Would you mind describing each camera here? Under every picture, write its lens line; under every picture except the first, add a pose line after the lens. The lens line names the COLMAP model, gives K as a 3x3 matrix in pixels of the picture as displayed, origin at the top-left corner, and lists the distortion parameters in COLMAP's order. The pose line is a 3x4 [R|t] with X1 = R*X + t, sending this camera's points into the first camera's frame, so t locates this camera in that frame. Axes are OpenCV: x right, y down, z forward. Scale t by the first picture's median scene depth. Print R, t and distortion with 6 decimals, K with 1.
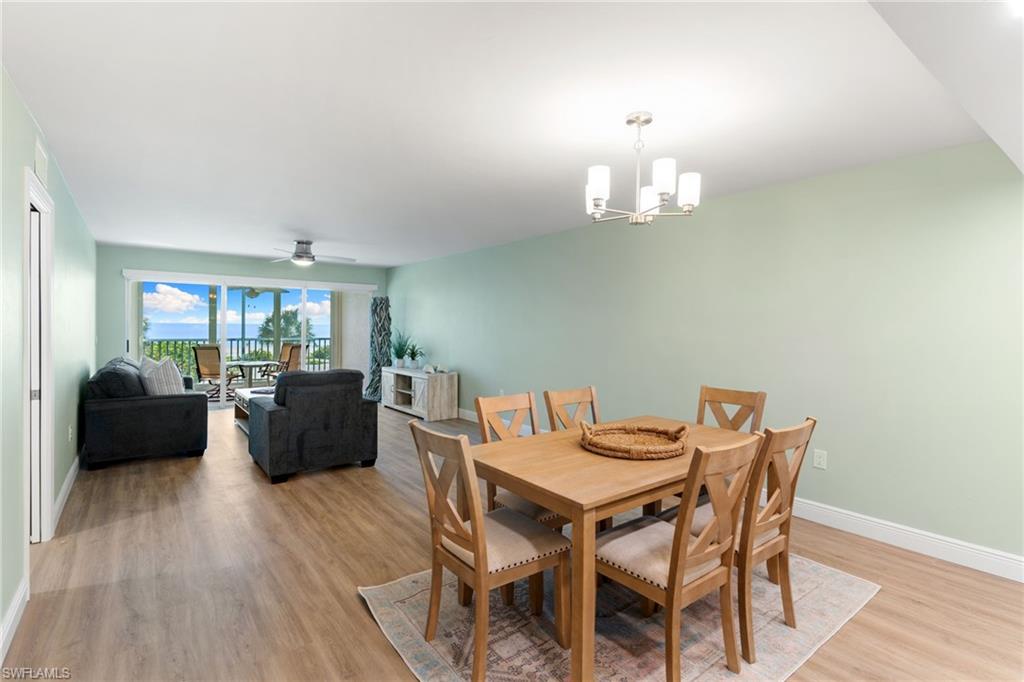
lens RADIAL K [[491.4, 0, 514.0], [0, 491.4, 327.1], [0, 0, 1]] dist [0.007946, -0.001142]
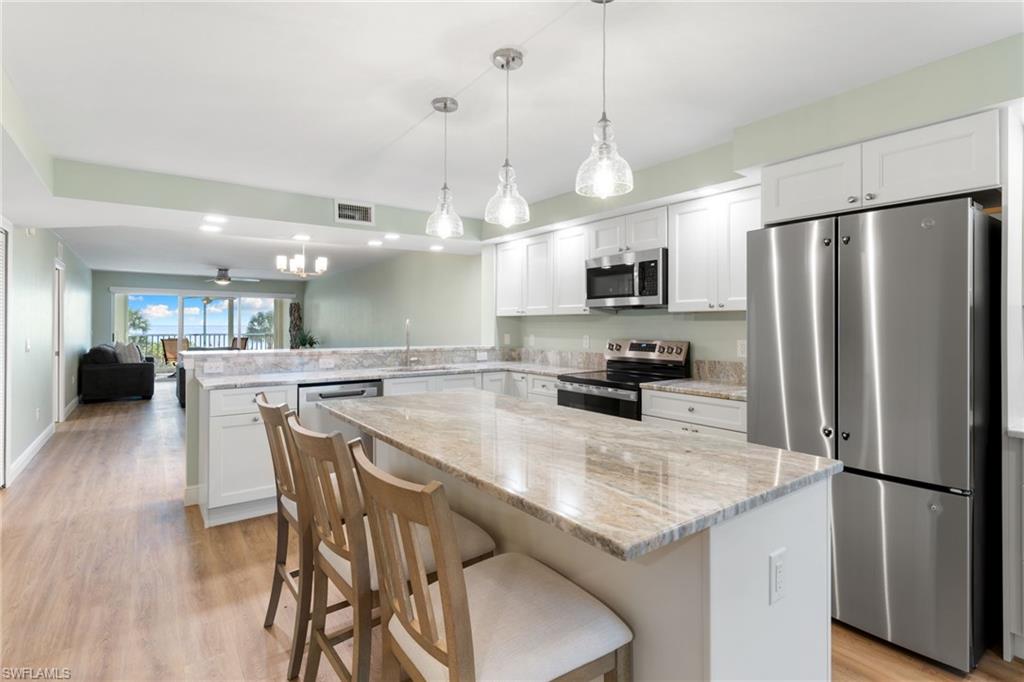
lens RADIAL K [[491.4, 0, 506.9], [0, 491.4, 322.1], [0, 0, 1]] dist [0.007946, -0.001142]
pose [[0.999774, -0.005937, -0.020390, 0.496183], [0.005764, 0.999947, -0.008532, 0.012898], [0.020439, 0.008413, 0.999756, -0.532094]]
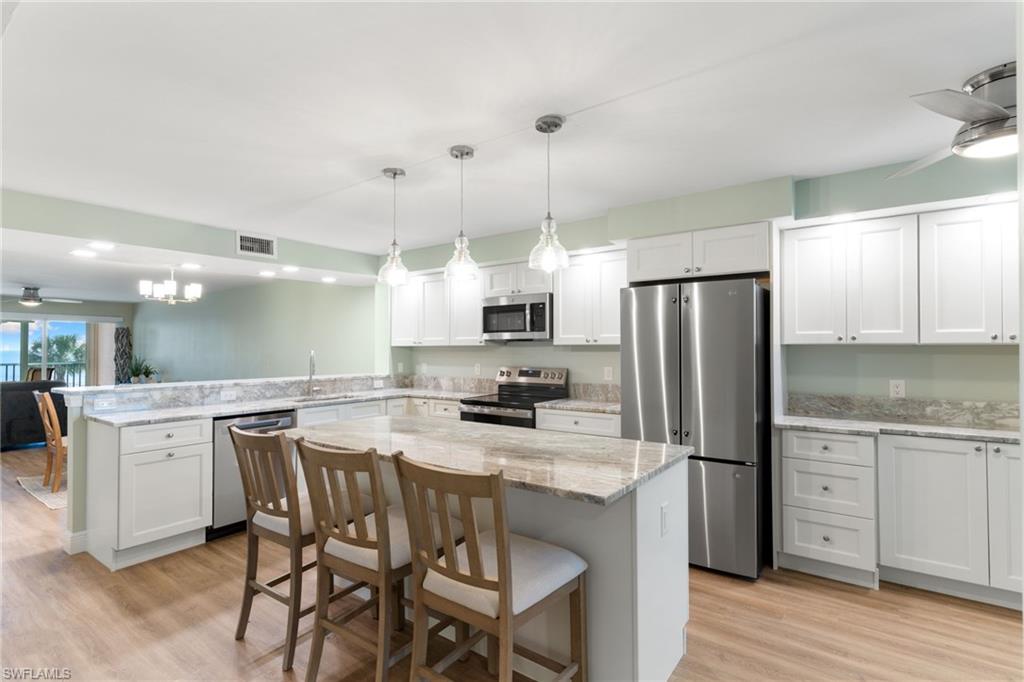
lens RADIAL K [[491.4, 0, 504.3], [0, 491.4, 341.2], [0, 0, 1]] dist [0.007946, -0.001142]
pose [[0.960949, -0.006010, 0.276661, 0.415599], [0.010628, 0.999828, -0.015196, 0.002740], [-0.276523, 0.017543, 0.960847, -0.607853]]
